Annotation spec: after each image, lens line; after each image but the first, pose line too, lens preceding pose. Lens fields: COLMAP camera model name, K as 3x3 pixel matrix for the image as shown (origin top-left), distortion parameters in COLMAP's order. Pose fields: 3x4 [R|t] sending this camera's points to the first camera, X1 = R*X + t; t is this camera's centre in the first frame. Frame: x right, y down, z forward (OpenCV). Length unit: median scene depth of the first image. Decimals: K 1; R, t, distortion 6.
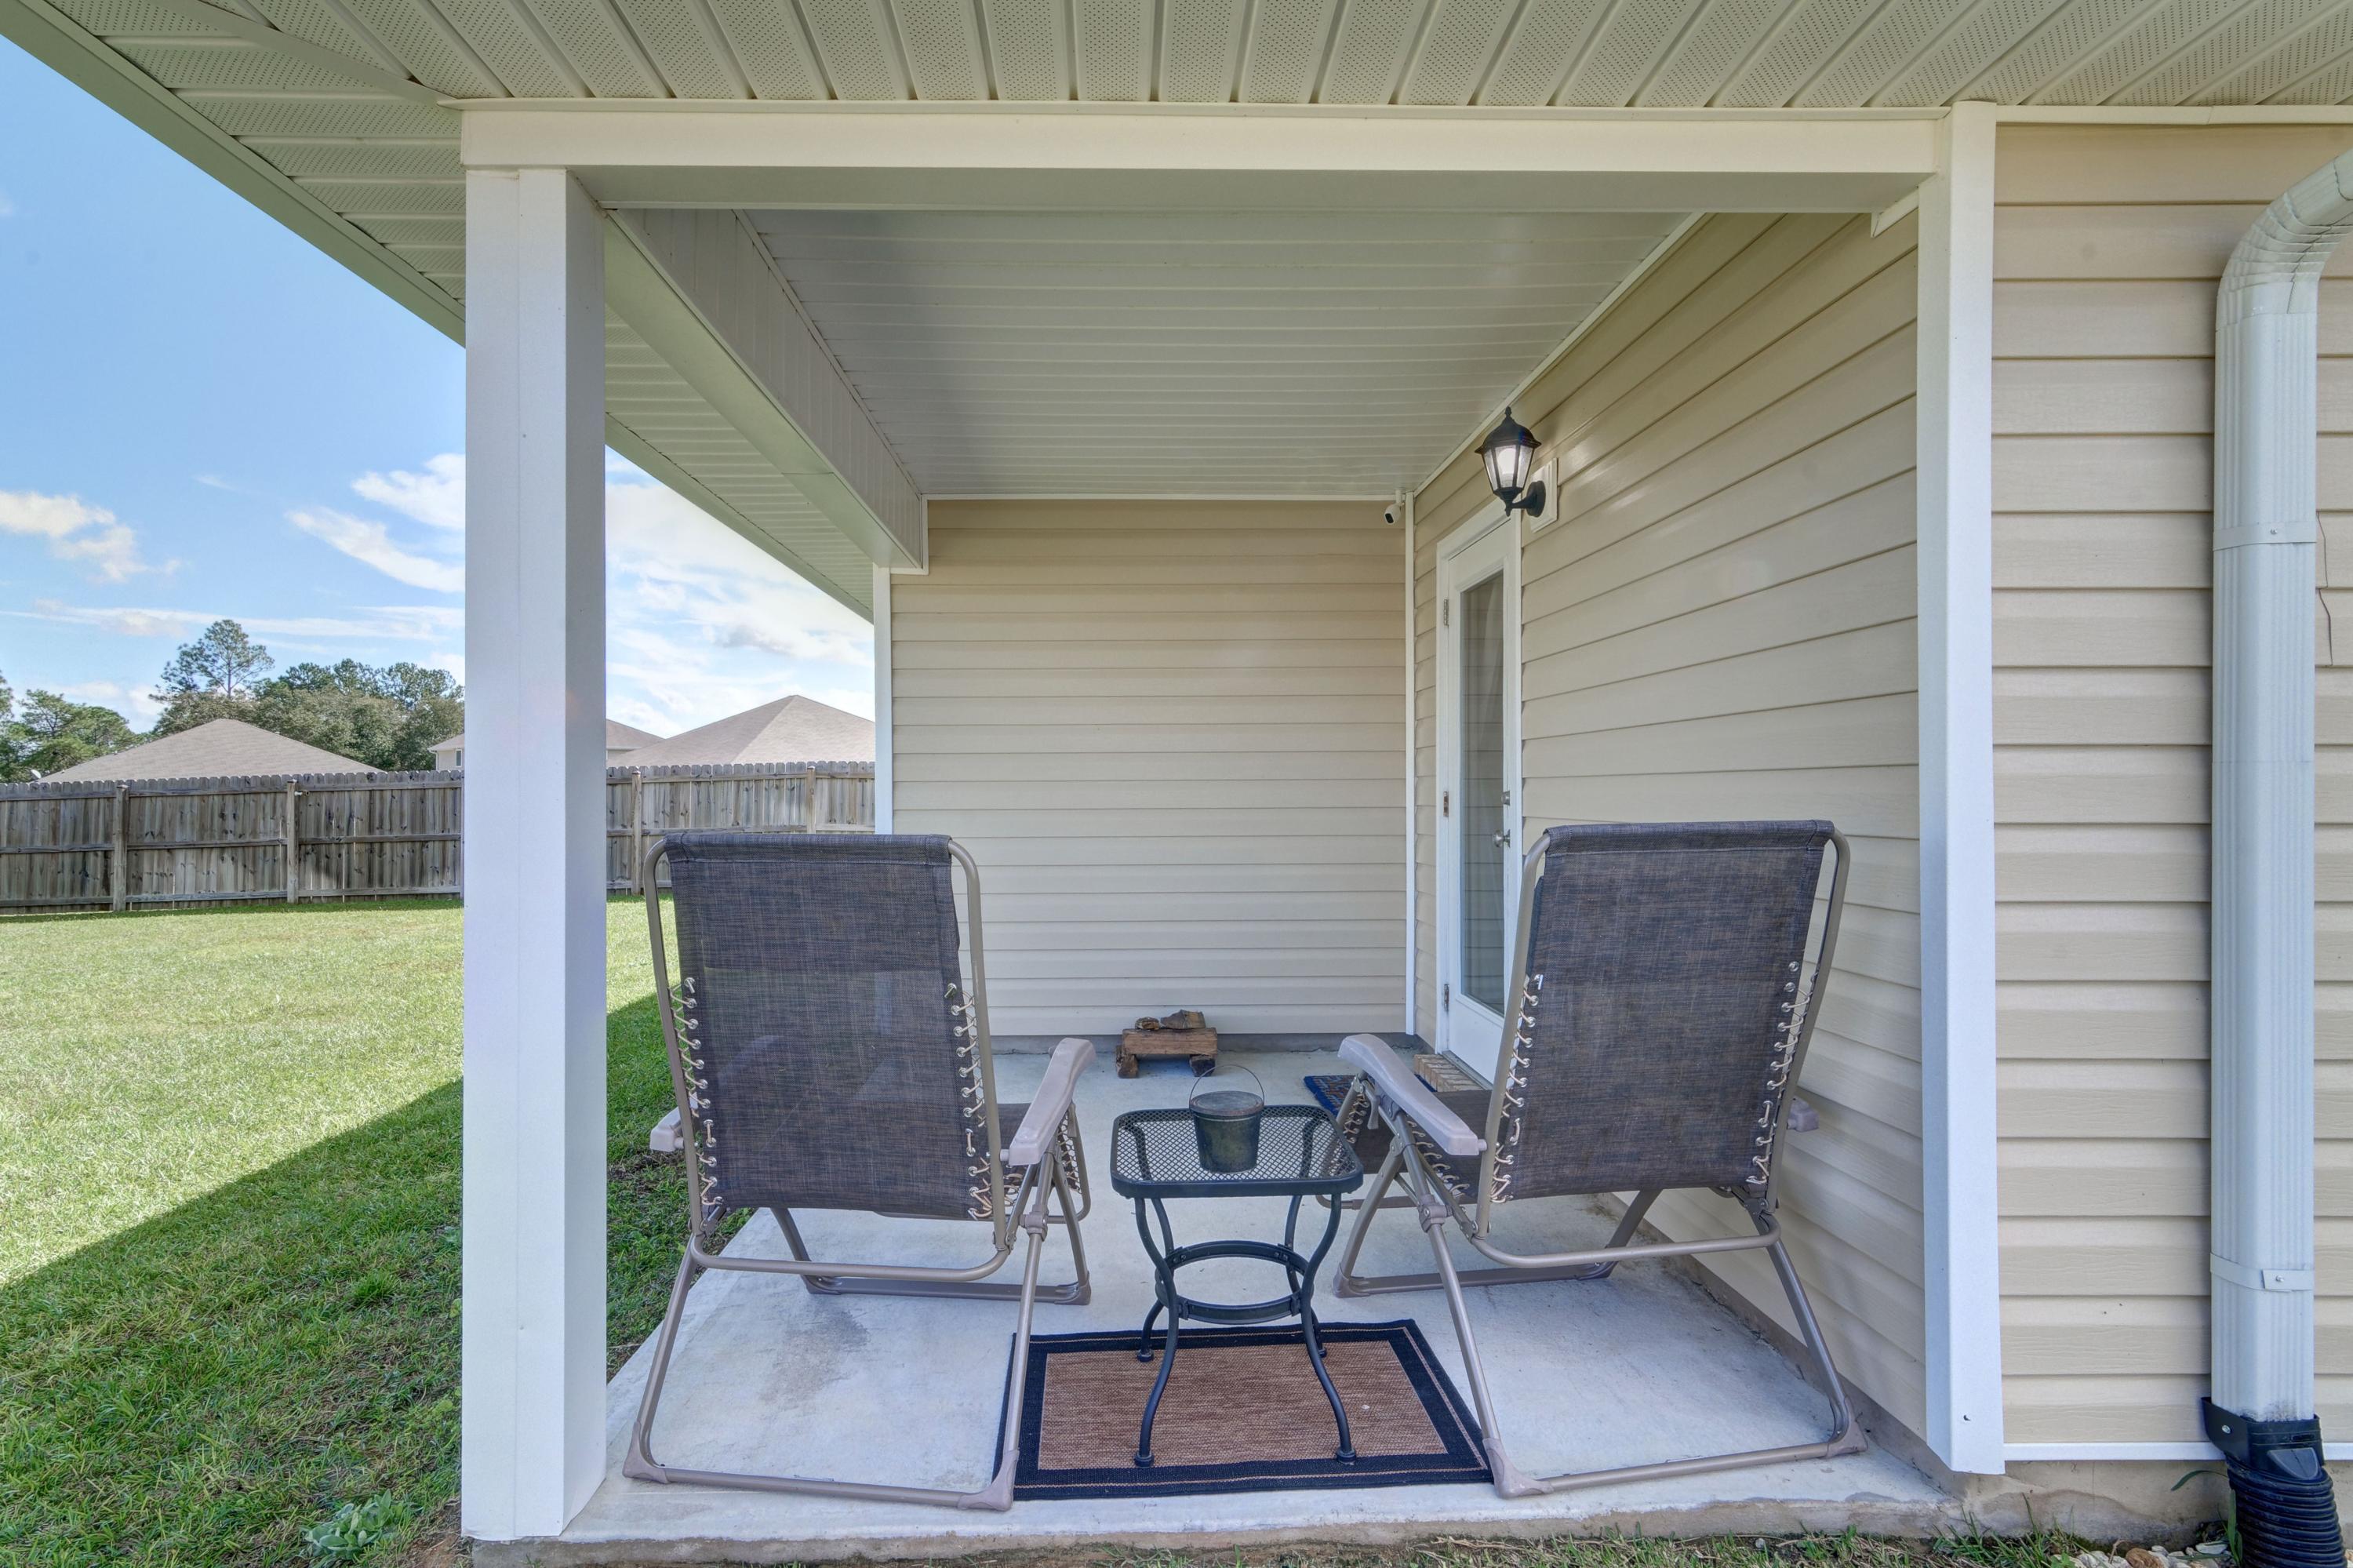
lens RADIAL K [[1129.9, 0, 1108.1], [0, 1129.9, 784.2], [0, 0, 1]] dist [0.003634, -0.000124]
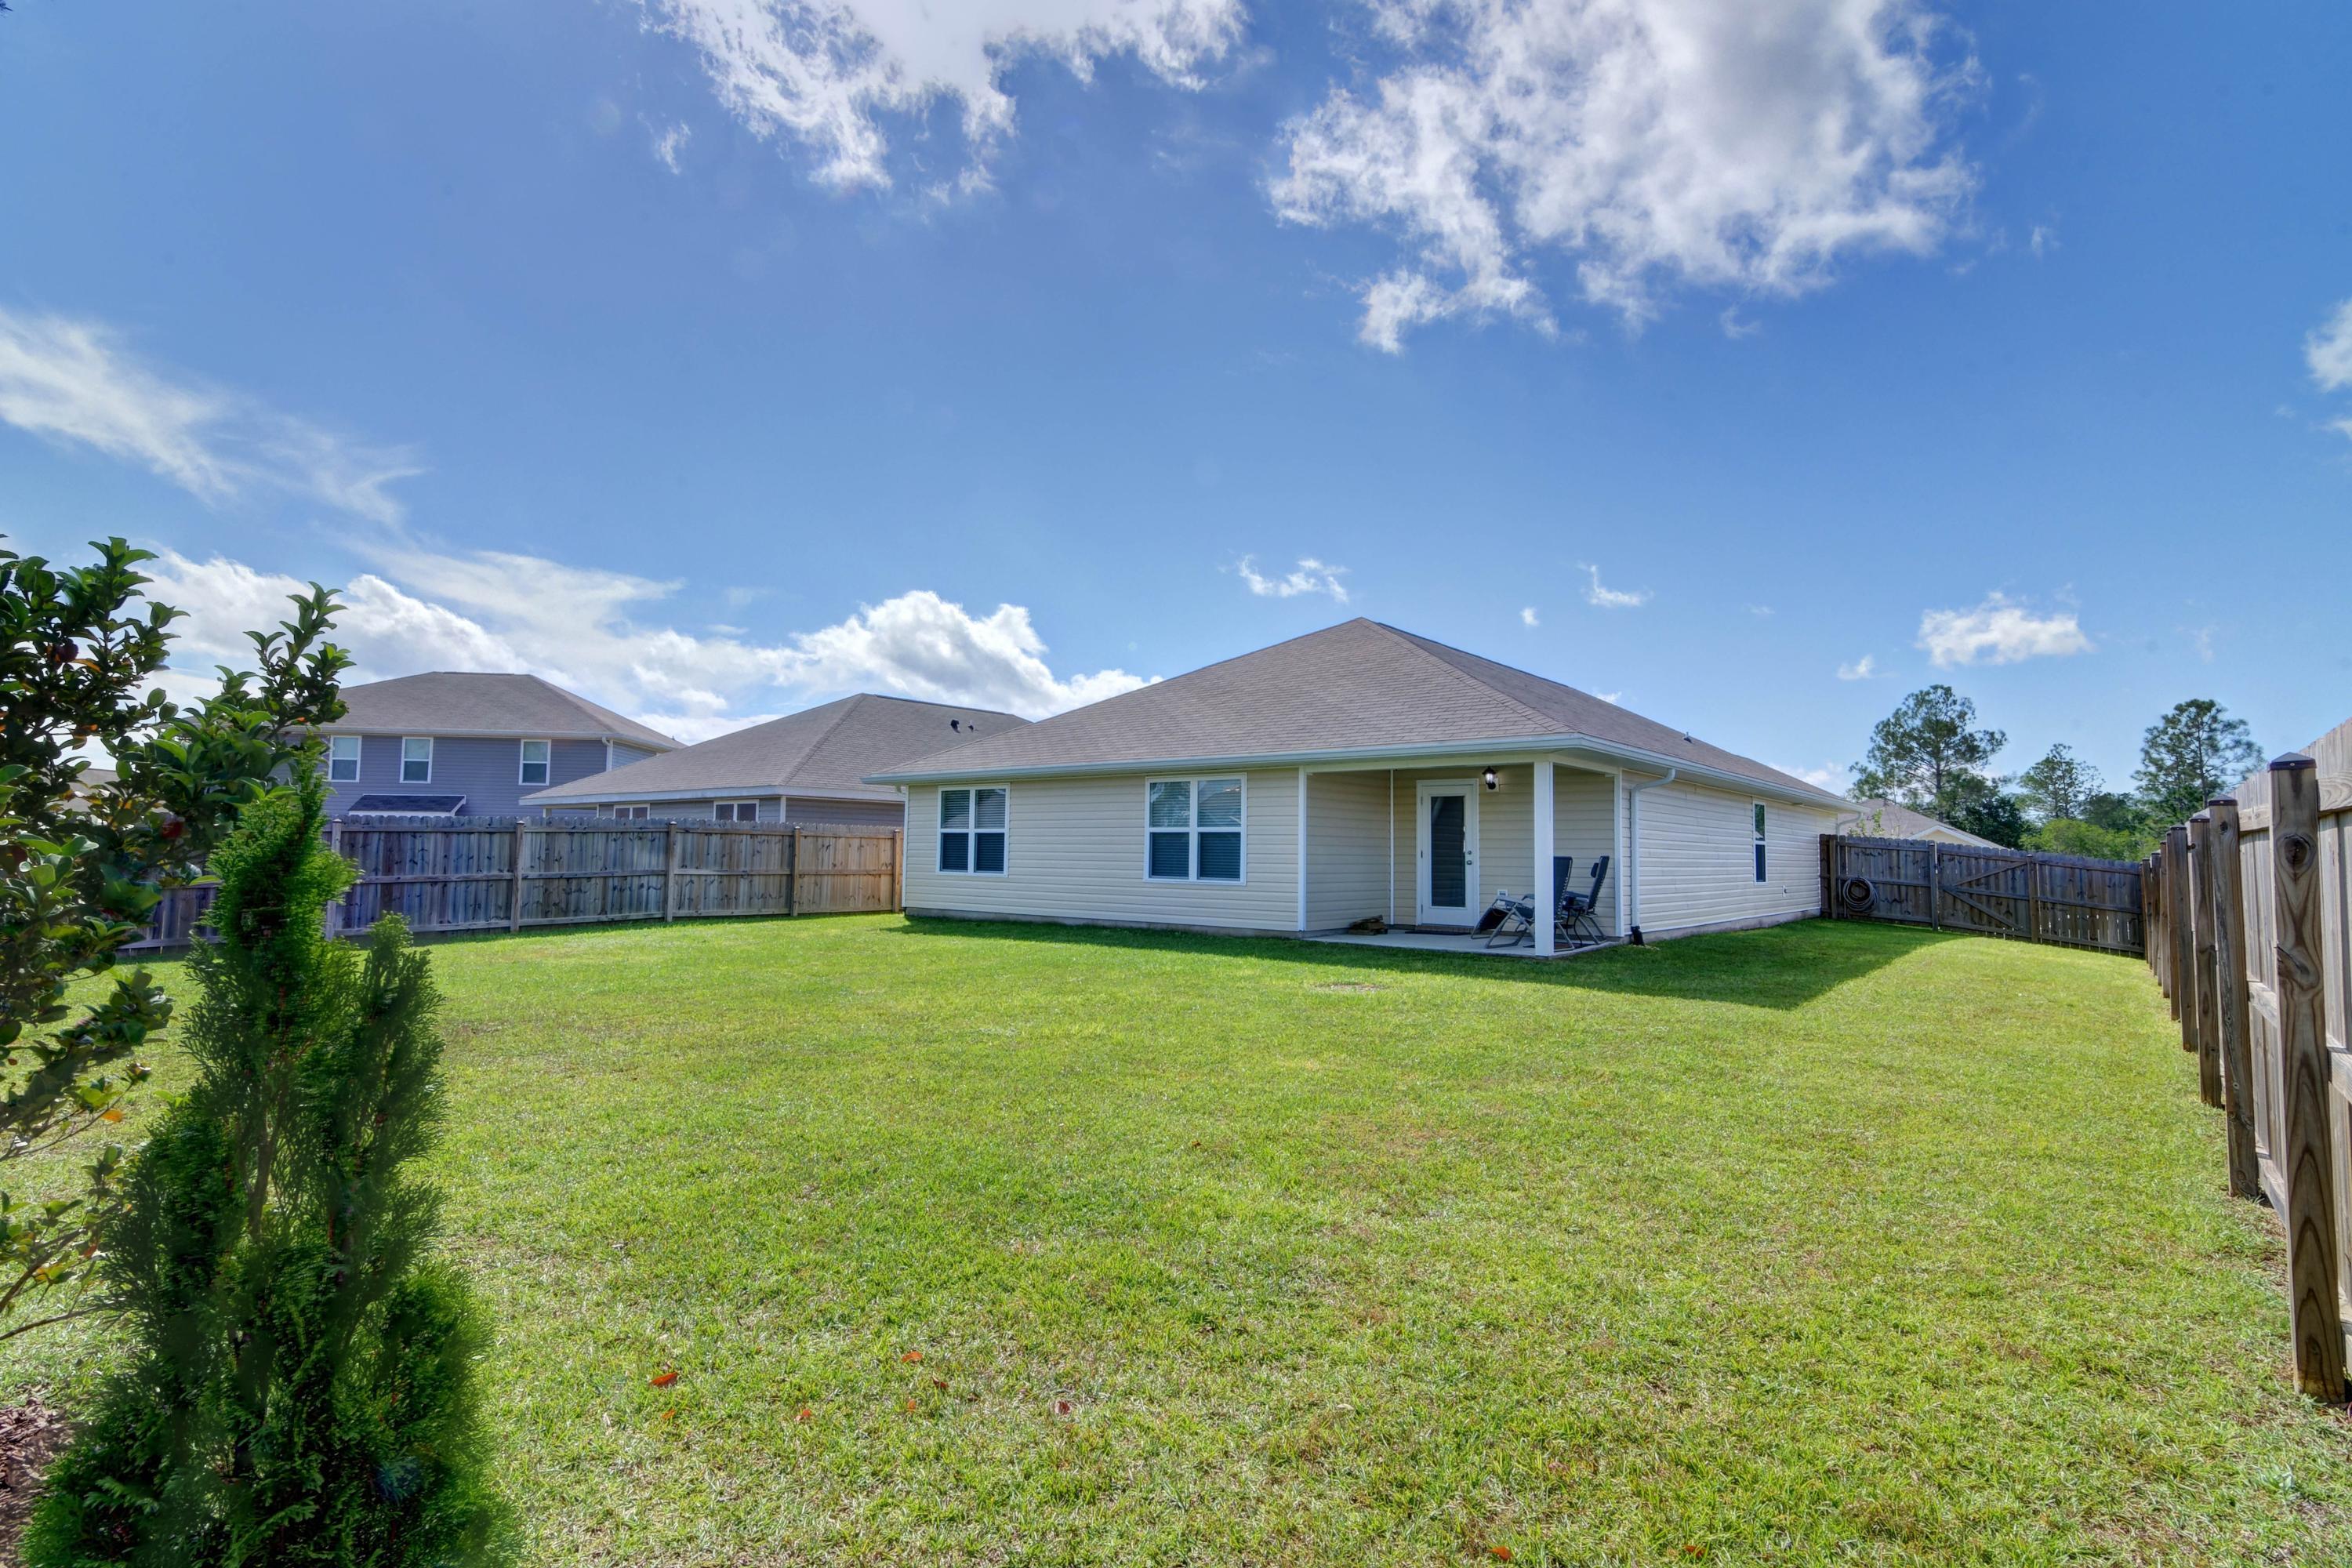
lens RADIAL K [[1129.3, 0, 1166.7], [0, 1129.3, 781.3], [0, 0, 1]] dist [0.003634, -0.000124]
pose [[0.646207, 0.062124, 0.760629, -0.857244], [-0.018558, 0.997666, -0.065717, 0.010553], [-0.762936, 0.028351, 0.645852, -0.214235]]
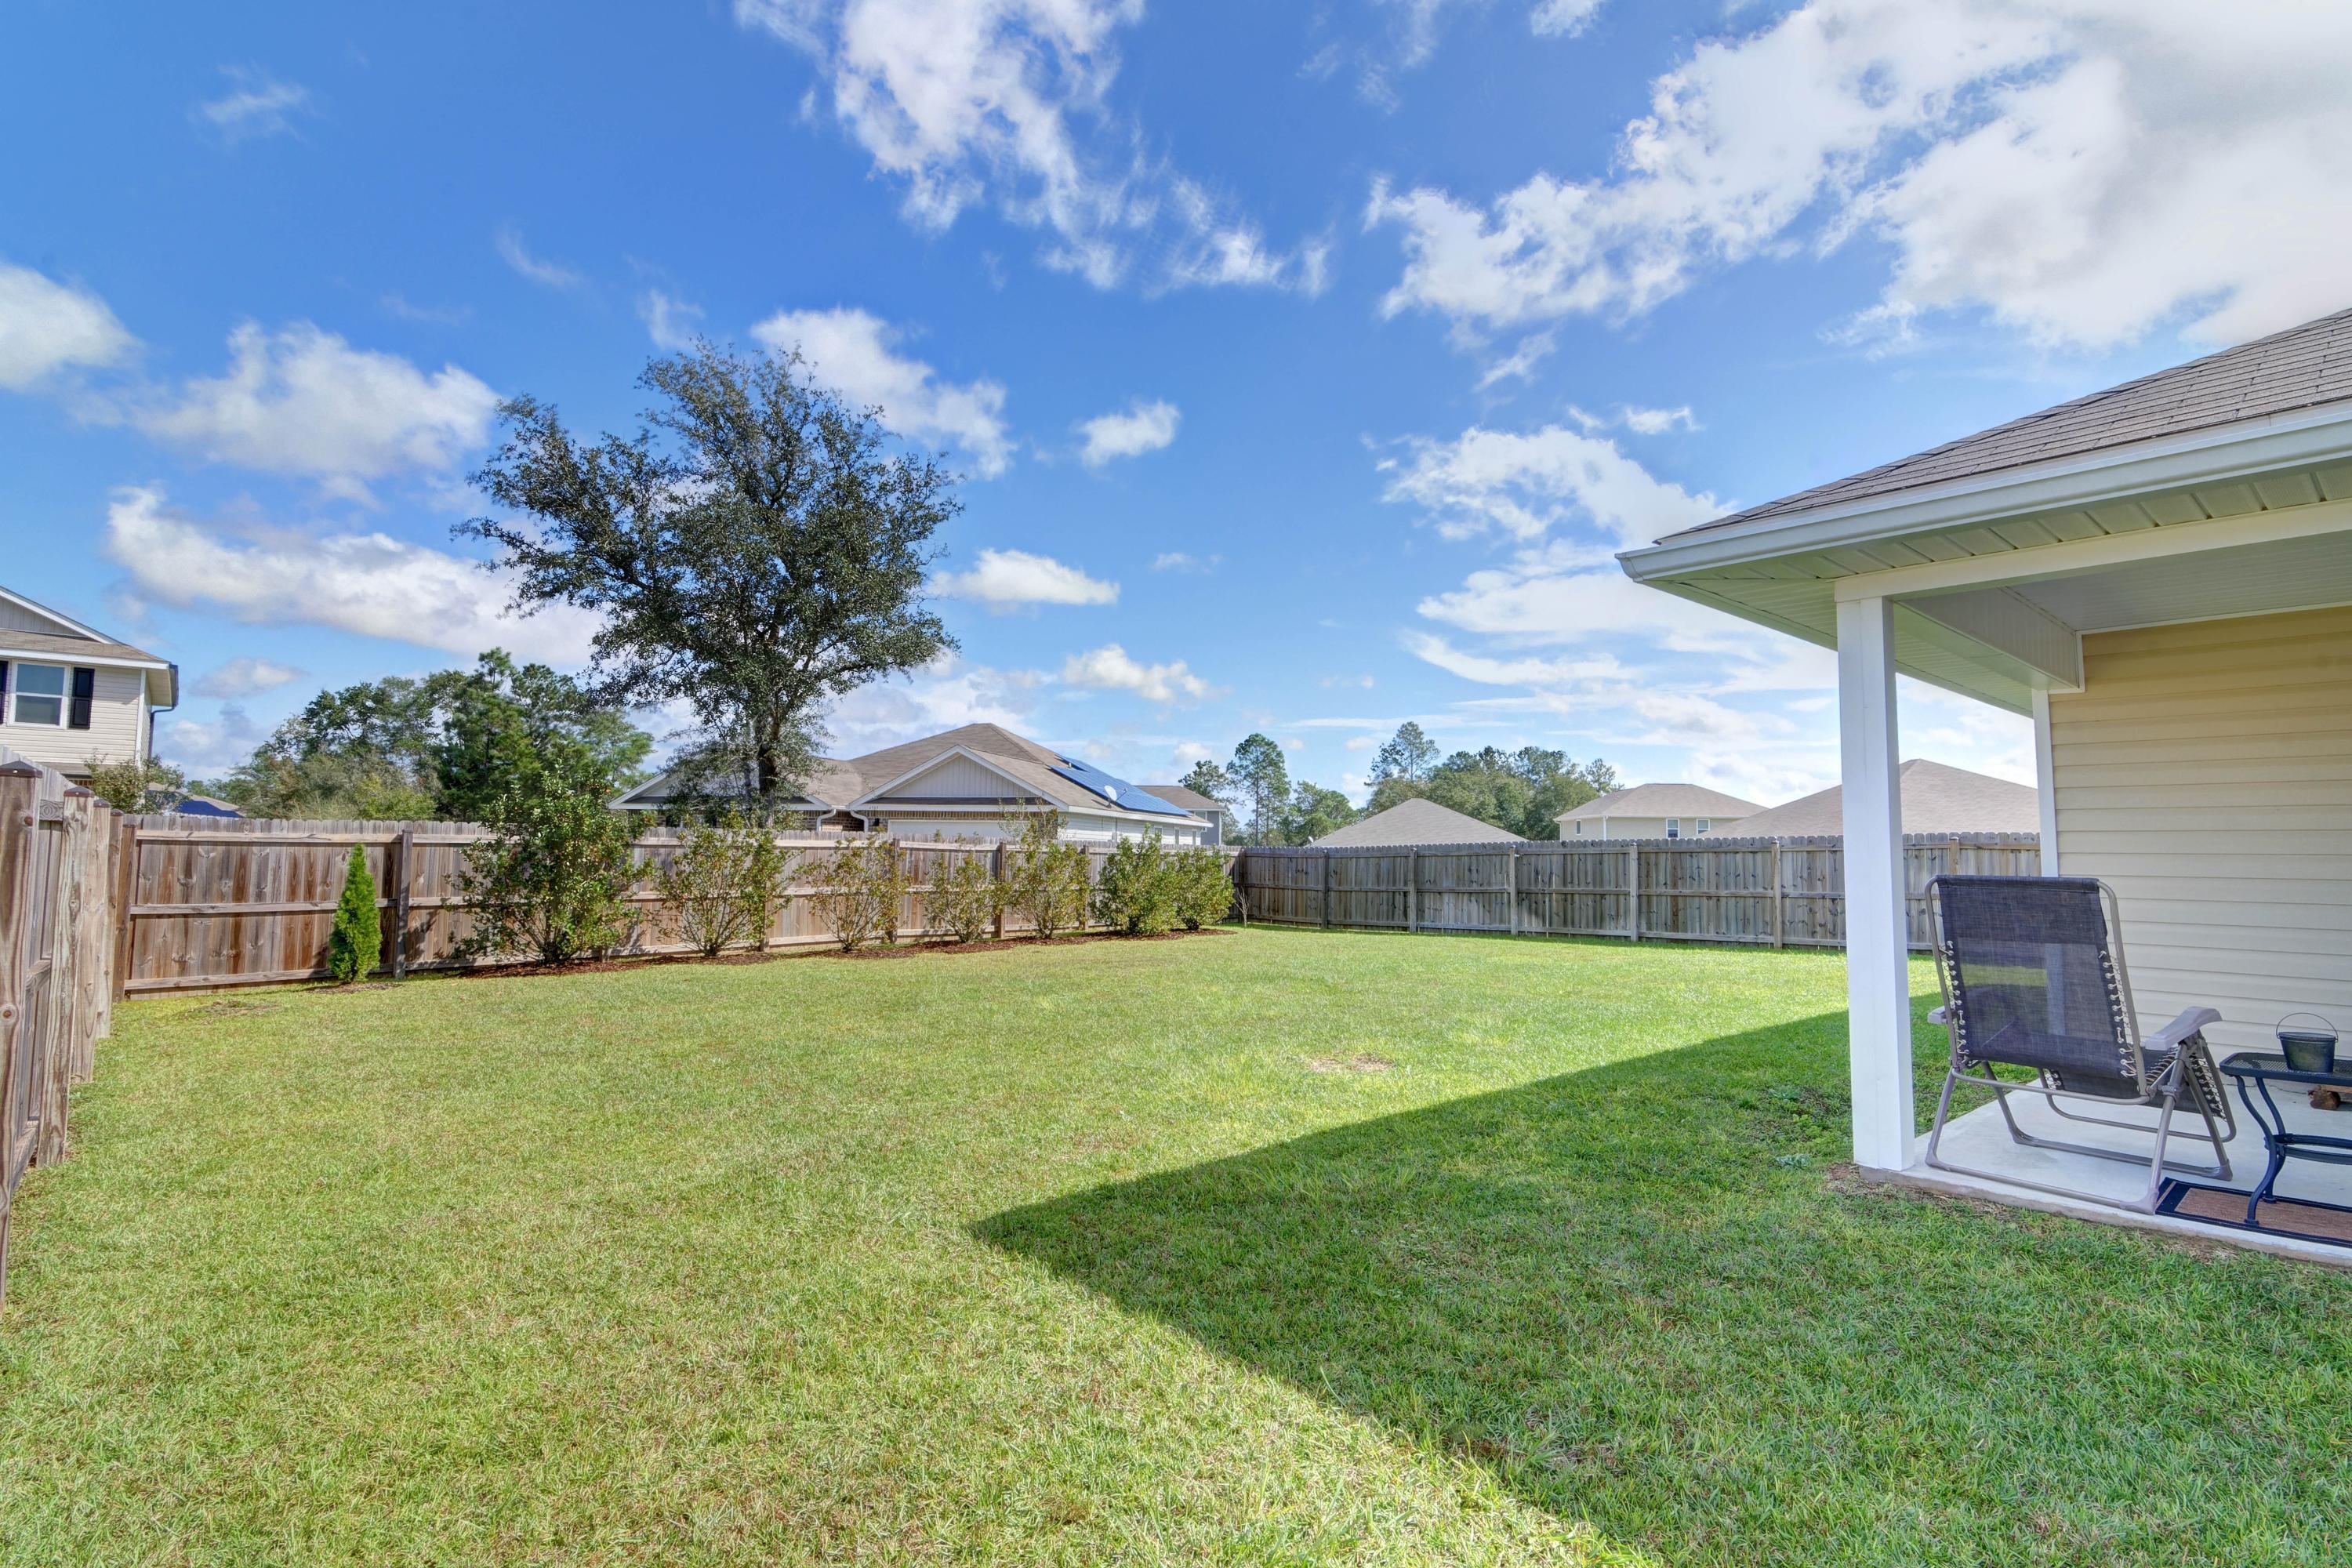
lens RADIAL K [[1129.3, 0, 1174.9], [0, 1129.3, 767.3], [0, 0, 1]] dist [0.003634, -0.000124]
pose [[0.664571, -0.043019, -0.745986, 0.040601], [-0.012761, 0.997542, -0.068894, 0.000878], [0.747116, 0.055304, 0.662389, -0.229533]]
